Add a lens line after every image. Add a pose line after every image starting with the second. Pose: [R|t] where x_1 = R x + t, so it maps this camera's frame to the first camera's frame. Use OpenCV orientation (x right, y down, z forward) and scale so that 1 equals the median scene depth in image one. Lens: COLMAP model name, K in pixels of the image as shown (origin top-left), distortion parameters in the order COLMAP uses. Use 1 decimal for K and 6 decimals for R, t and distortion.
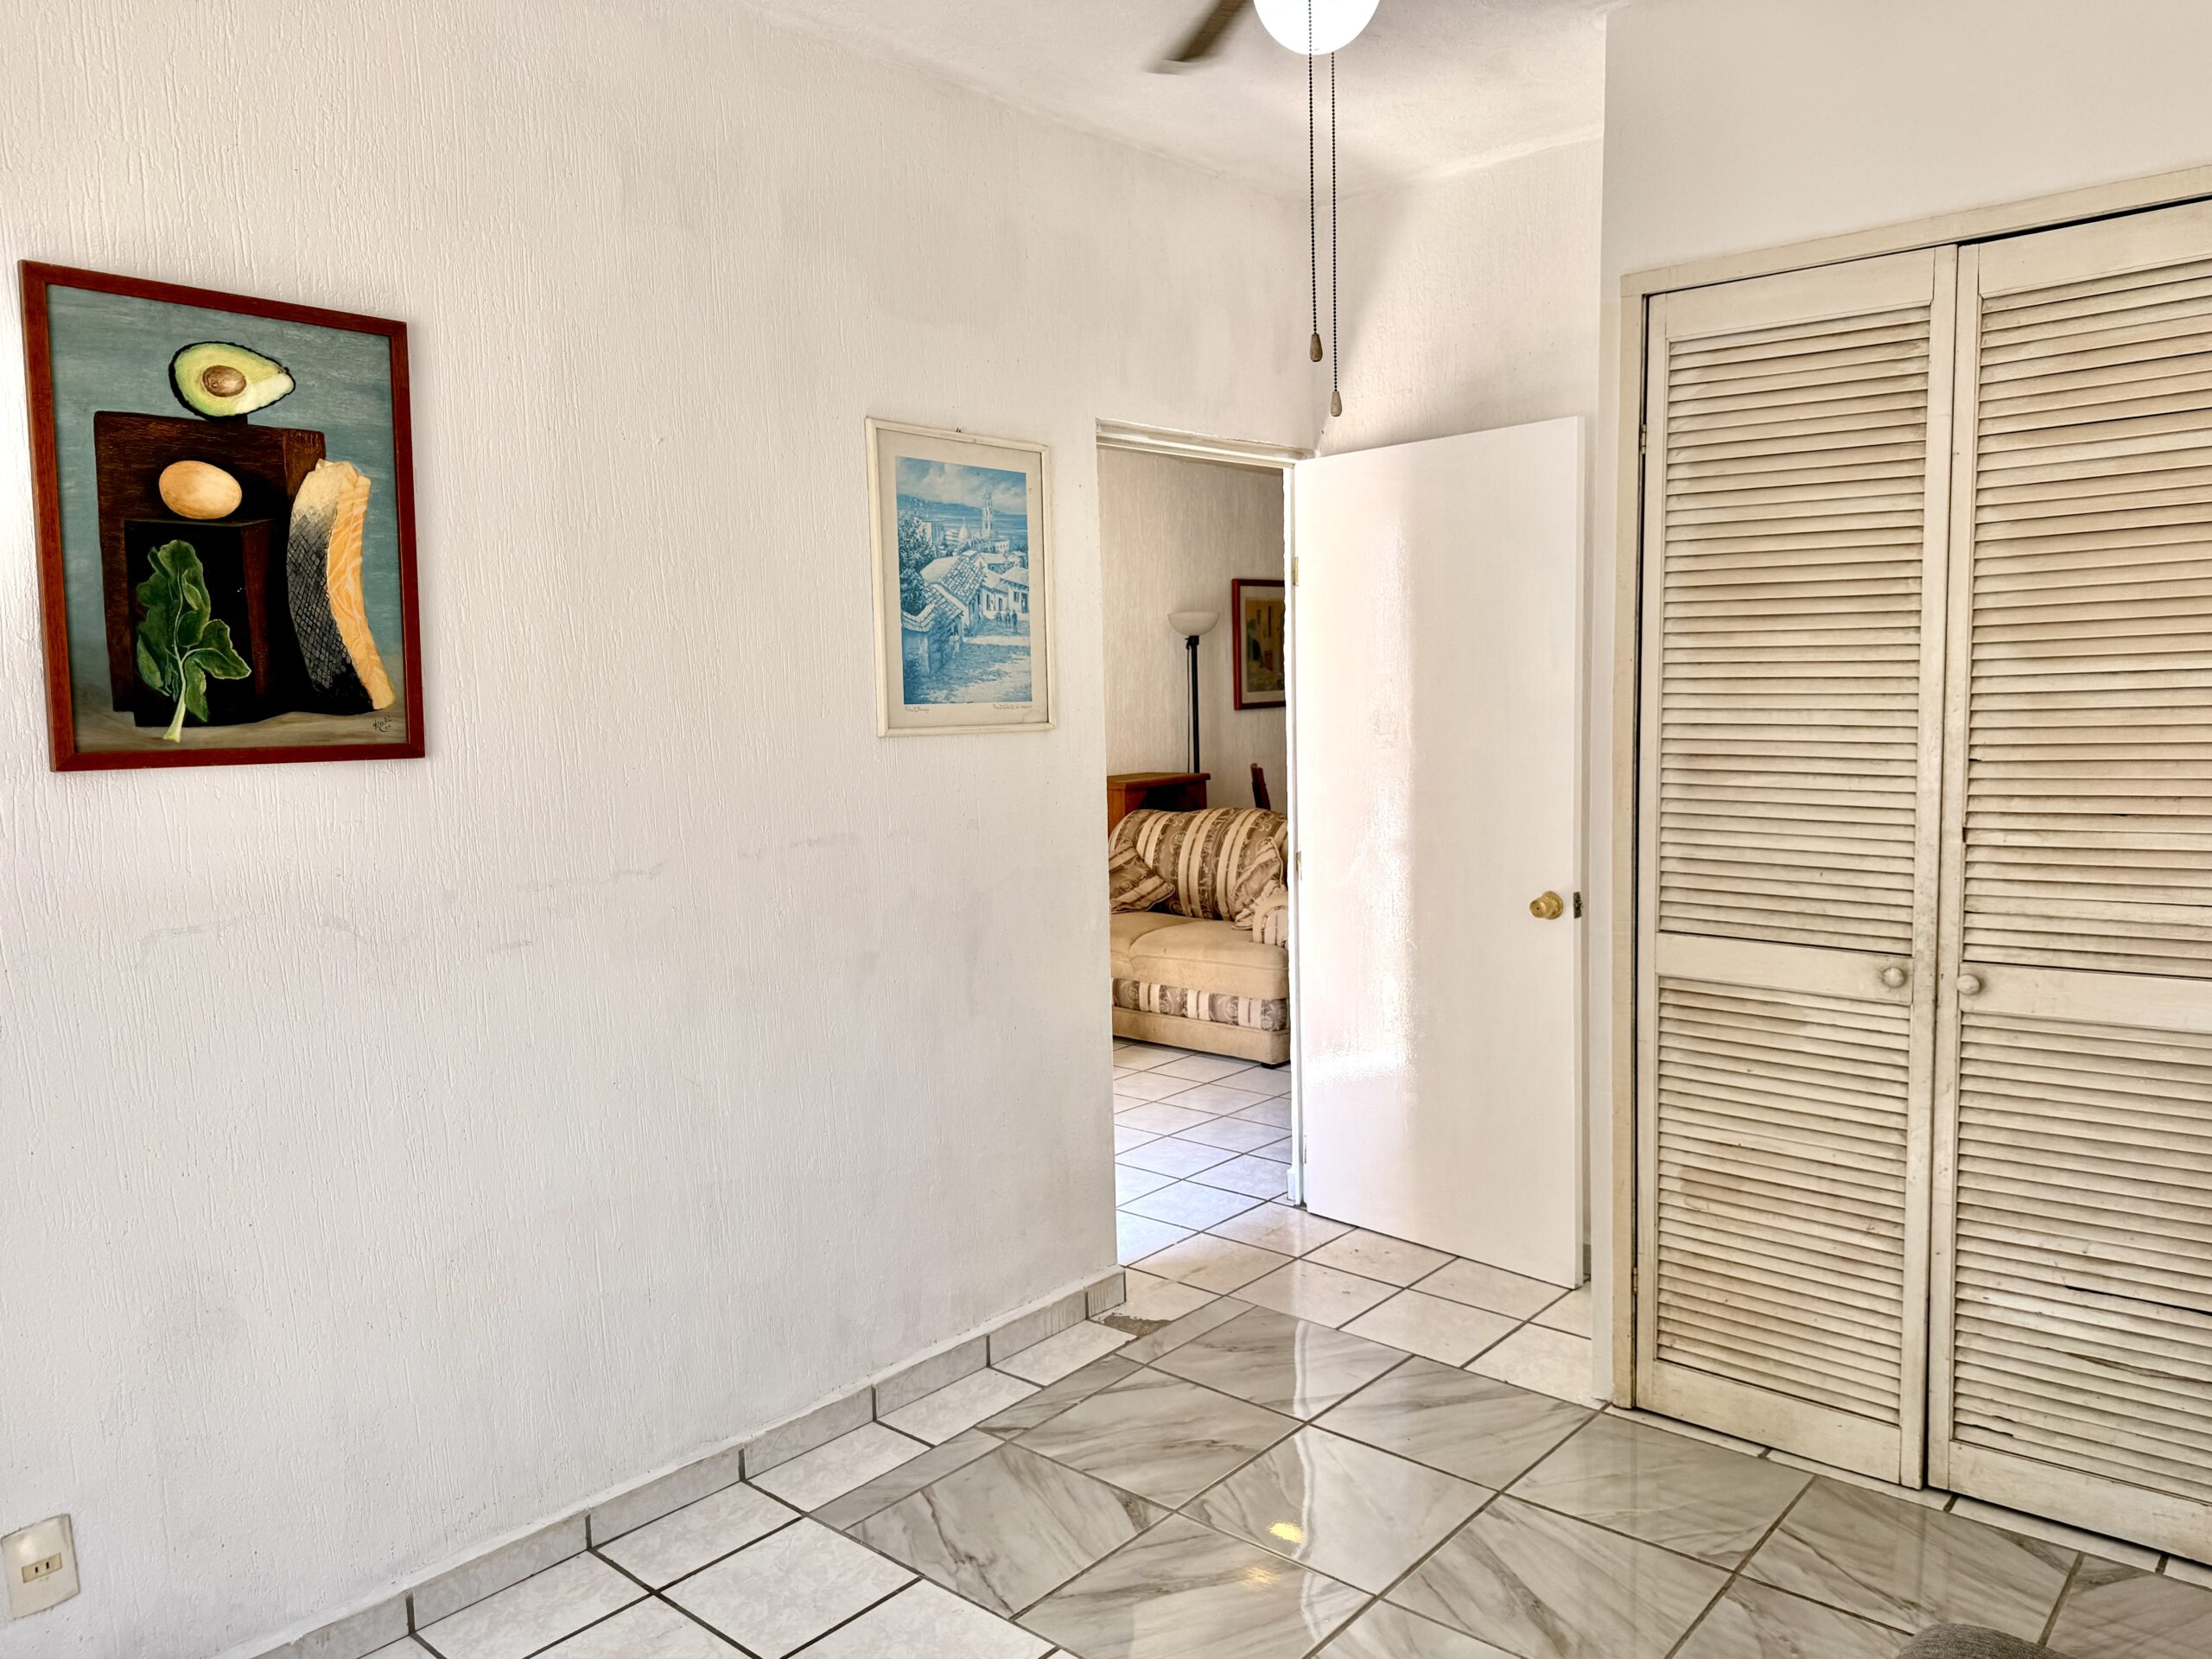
lens RADIAL K [[1573.8, 0, 1106.7], [0, 1573.8, 820.0], [0, 0, 1]] dist [0.056269, -0.002202]
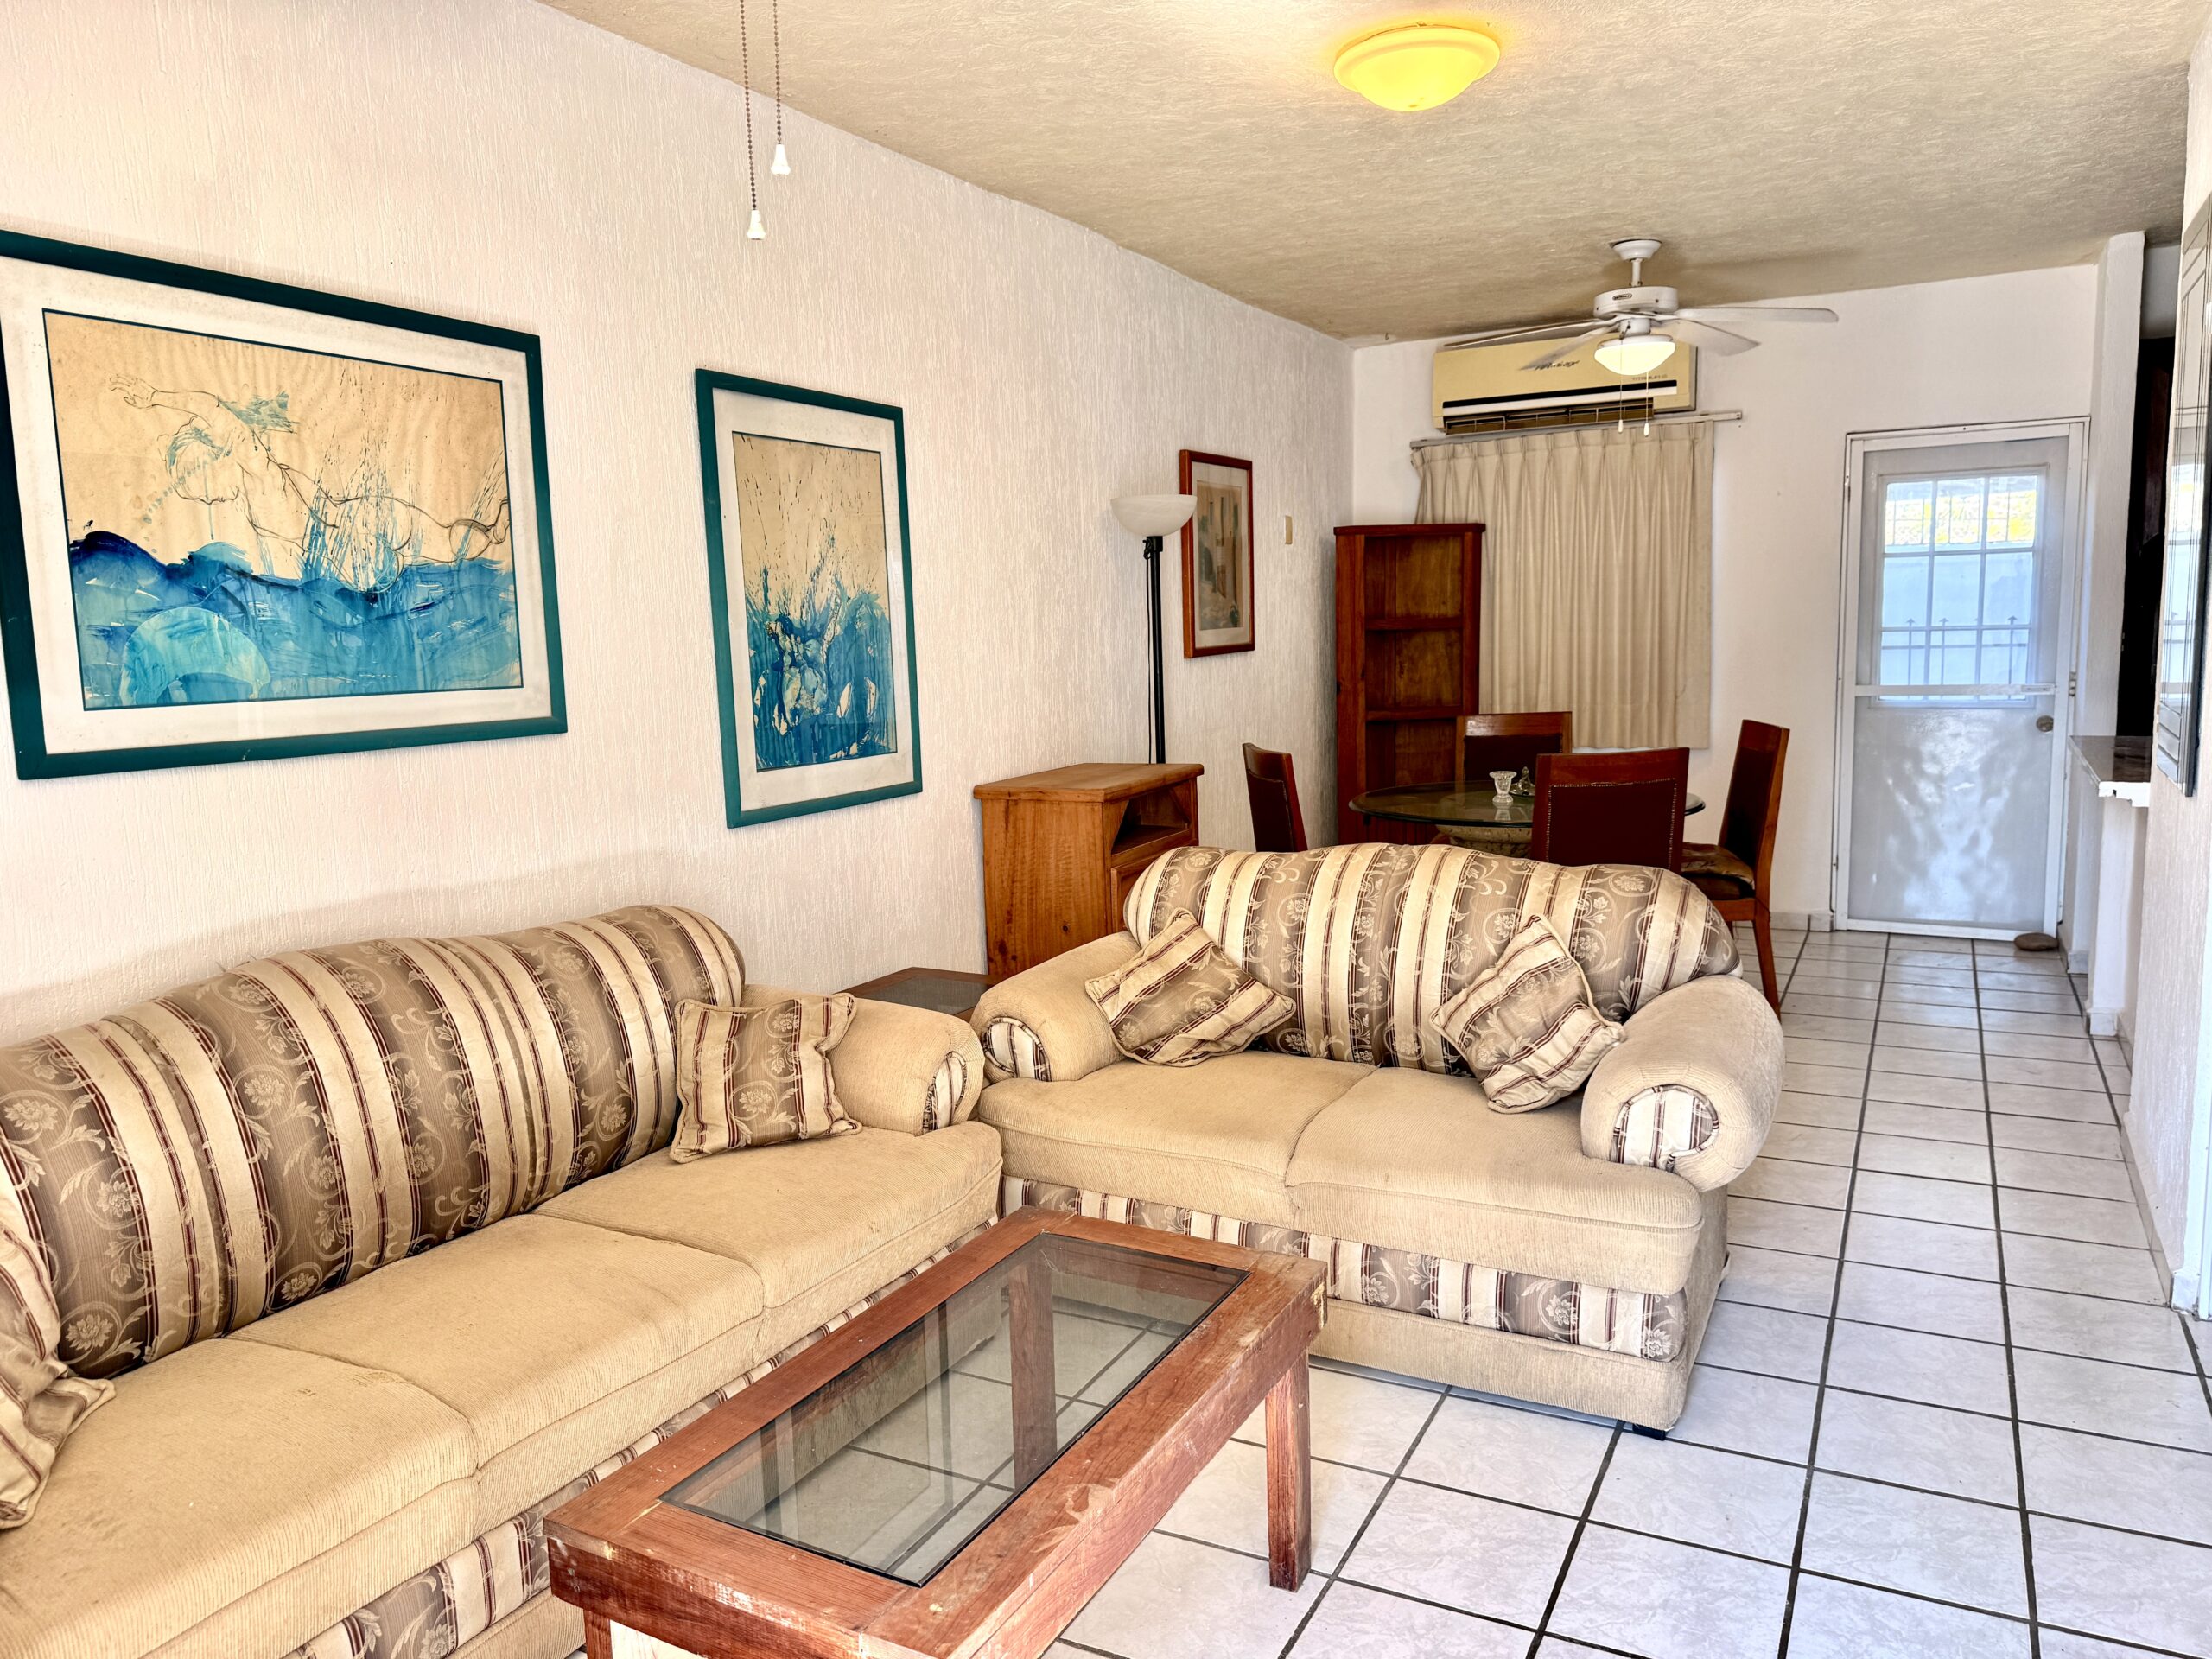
lens RADIAL K [[1573.8, 0, 1098.7], [0, 1573.8, 834.9], [0, 0, 1]] dist [0.056269, -0.002202]
pose [[0.974560, -0.036904, 0.221069, -0.131019], [0.027797, 0.998637, 0.044165, -0.036955], [-0.222397, -0.036896, 0.974258, 0.514939]]
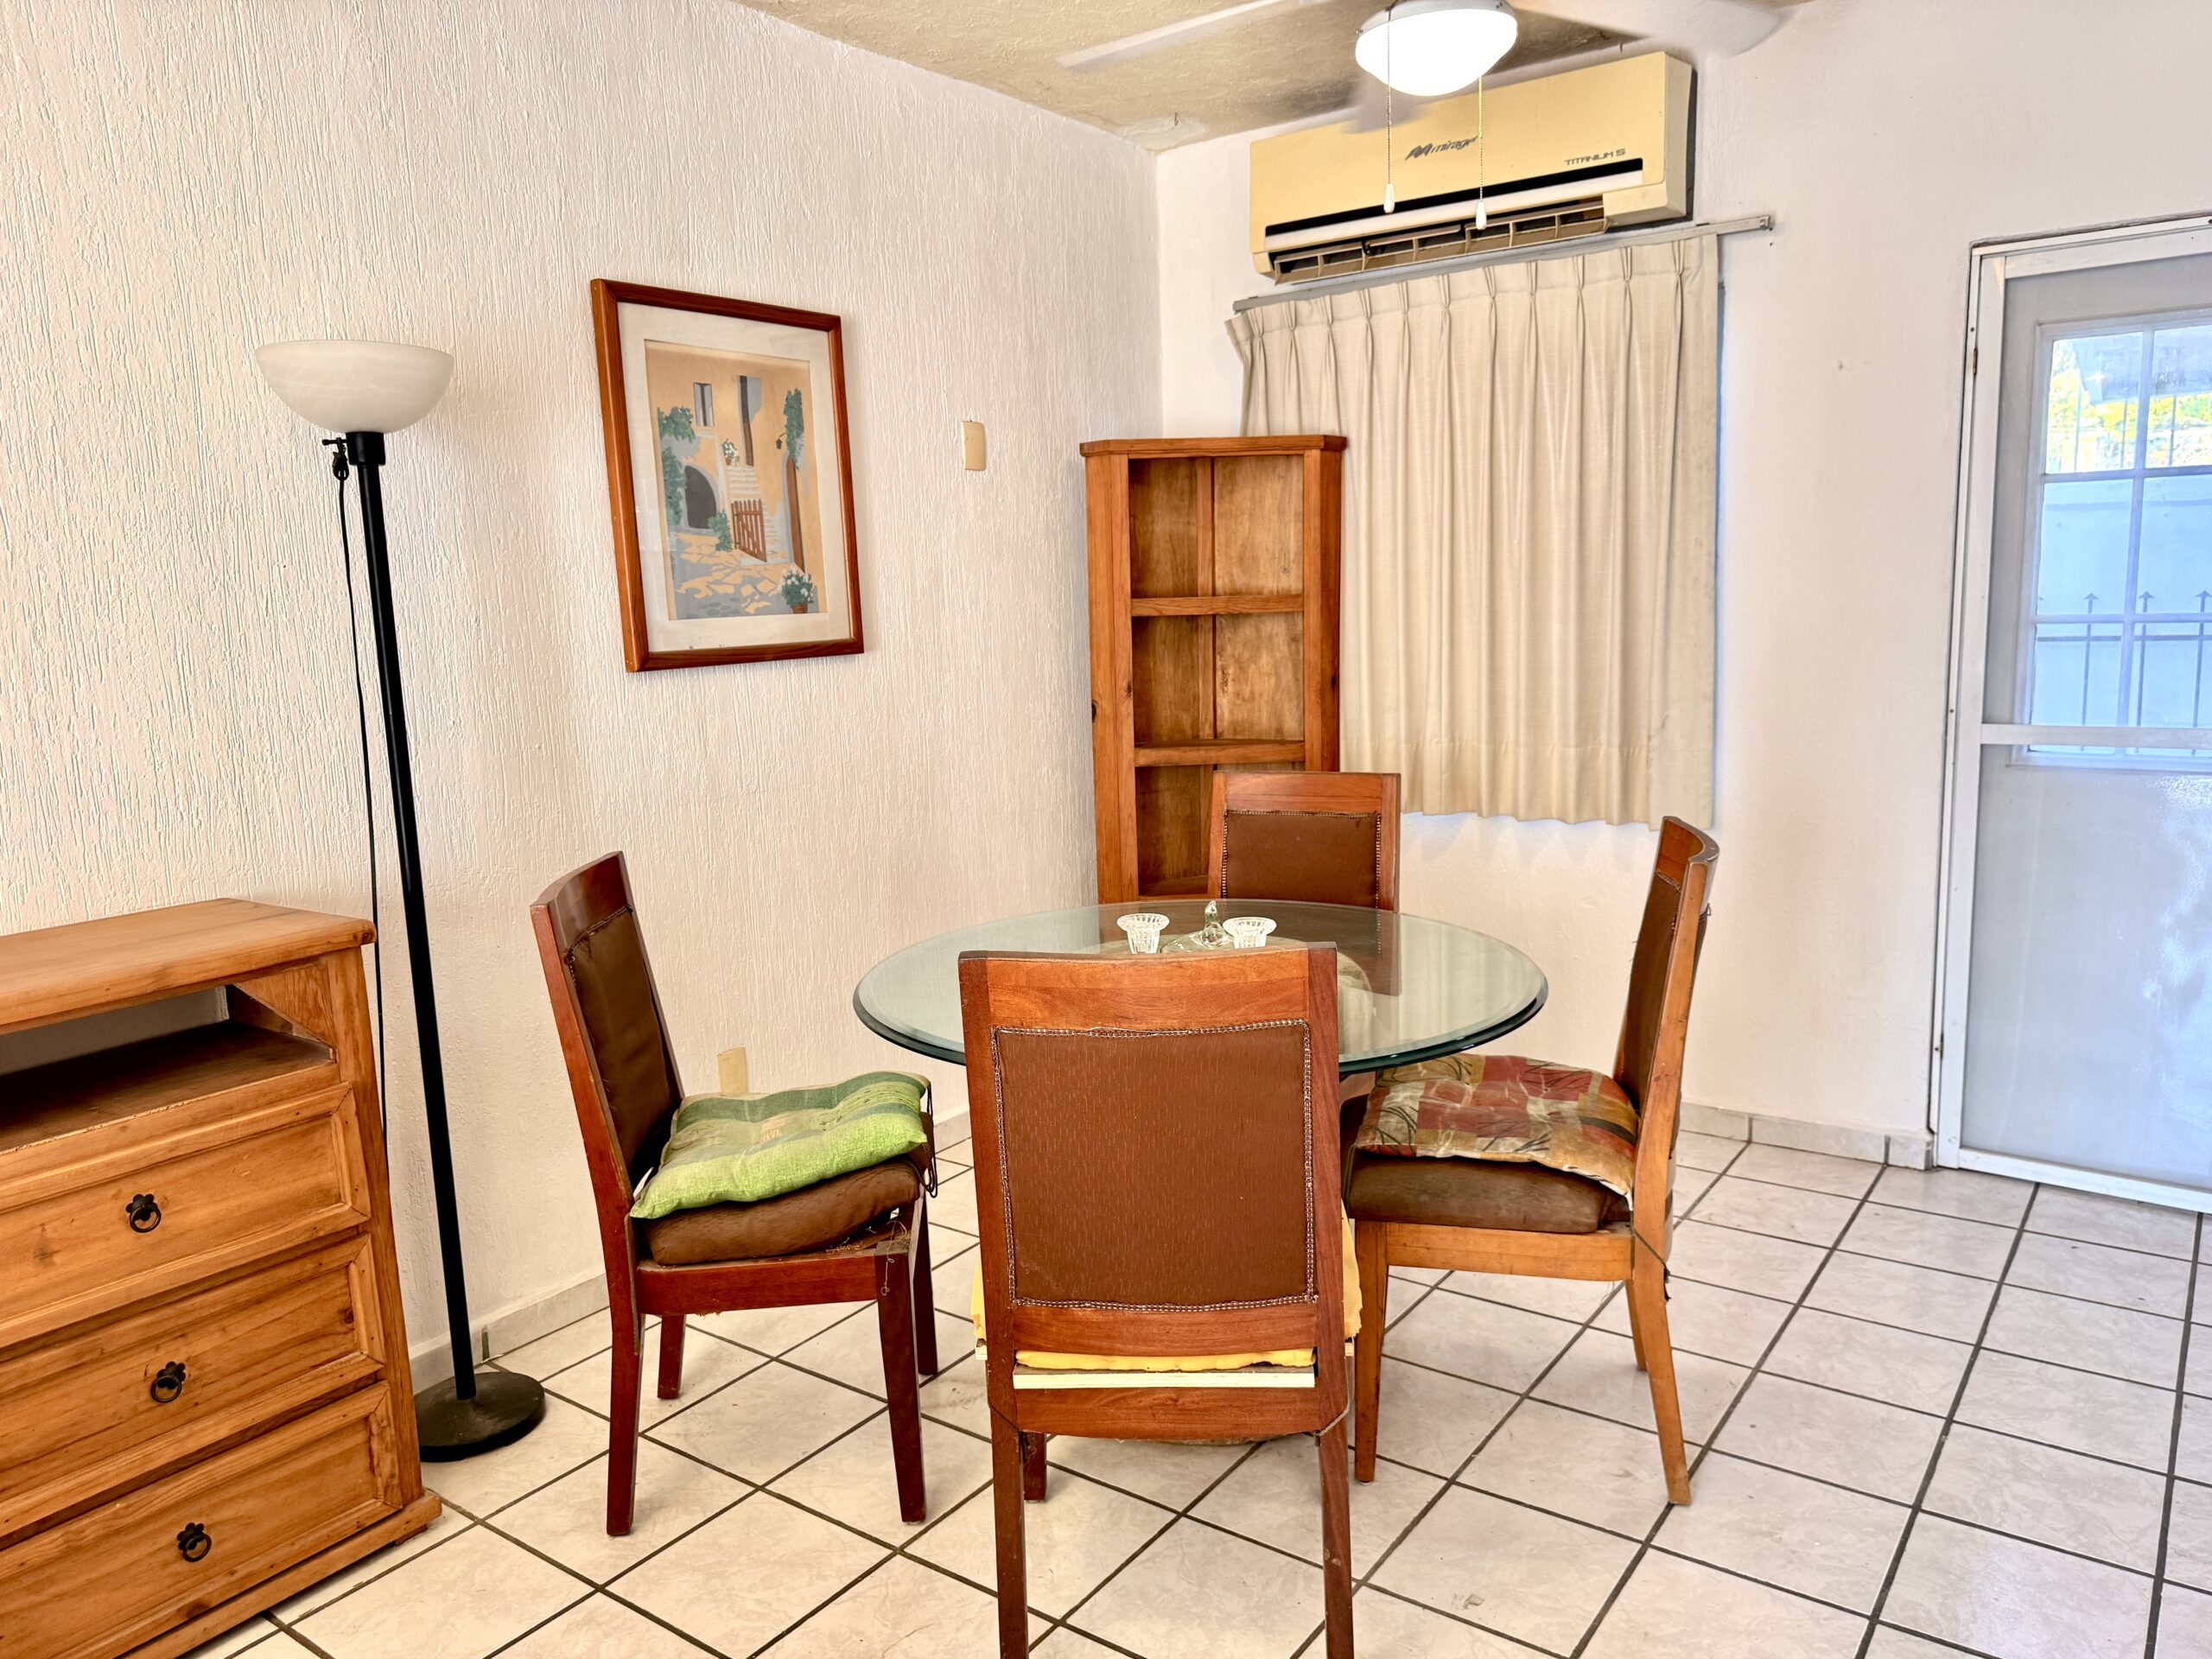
lens RADIAL K [[1573.8, 0, 1123.9], [0, 1573.8, 836.8], [0, 0, 1]] dist [0.056269, -0.002202]
pose [[0.995889, -0.020840, 0.088156, 0.209334], [0.014886, 0.997597, 0.067666, -0.075295], [-0.089354, -0.066075, 0.993806, 0.863707]]
